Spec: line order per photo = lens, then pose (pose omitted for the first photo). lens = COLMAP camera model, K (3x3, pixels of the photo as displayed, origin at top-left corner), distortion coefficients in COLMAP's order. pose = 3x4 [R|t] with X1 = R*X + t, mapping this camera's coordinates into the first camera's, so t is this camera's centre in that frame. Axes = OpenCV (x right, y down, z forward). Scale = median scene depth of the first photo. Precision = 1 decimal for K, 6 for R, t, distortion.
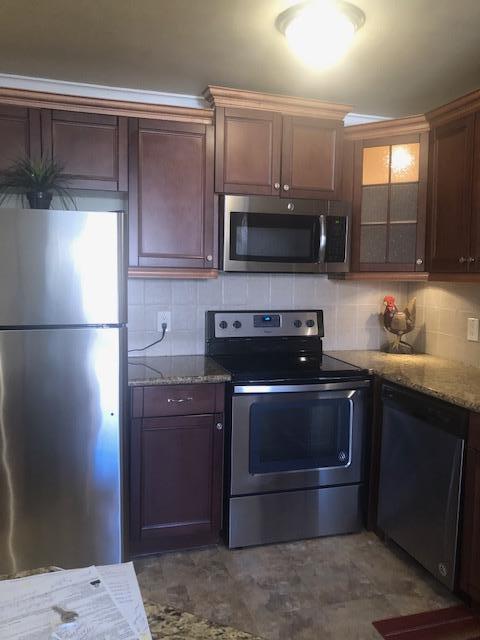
lens RADIAL K [[530.1, 0, 240.9], [0, 530.1, 314.2], [0, 0, 1]] dist [0.013366, -0.007375]
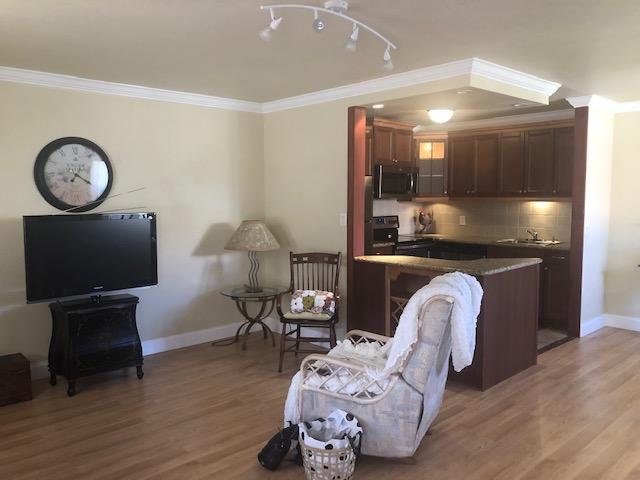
lens RADIAL K [[530.1, 0, 316.1], [0, 530.1, 238.5], [0, 0, 1]] dist [0.013366, -0.007375]
pose [[0.900797, -0.054847, 0.430762, -1.202013], [0.052253, 0.998474, 0.017862, 0.032869], [-0.431084, 0.006418, 0.902289, -0.877718]]
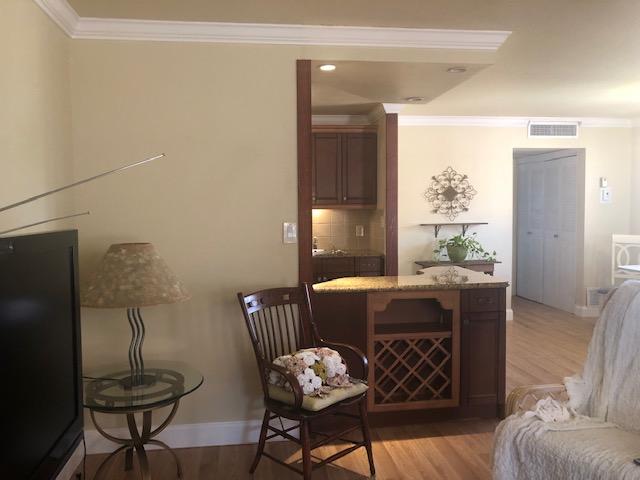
lens RADIAL K [[528.6, 0, 315.1], [0, 528.6, 240.8], [0, 0, 1]] dist [0.029853, -0.011545]
pose [[0.164233, -0.075881, 0.983499, -1.447386], [0.092406, 0.993836, 0.061248, -0.035060], [-0.982084, 0.080822, 0.170233, 0.327510]]
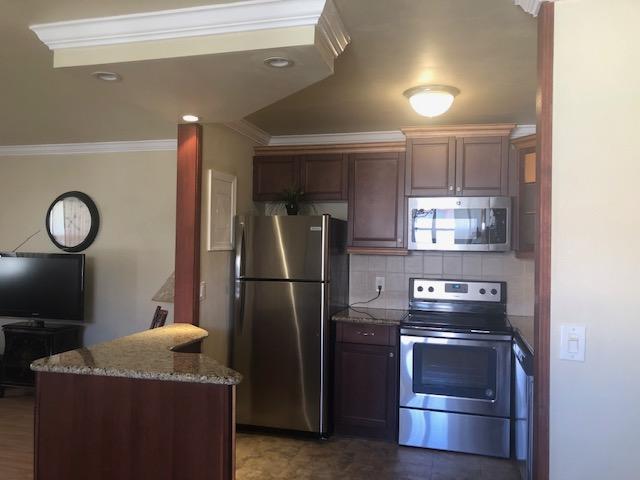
lens RADIAL K [[528.6, 0, 315.1], [0, 528.6, 240.8], [0, 0, 1]] dist [0.029853, -0.011545]
pose [[0.845648, -0.003380, -0.533731, 0.498355], [-0.048568, 0.995344, -0.083255, 0.025071], [0.531527, 0.096326, 0.841546, -0.334133]]
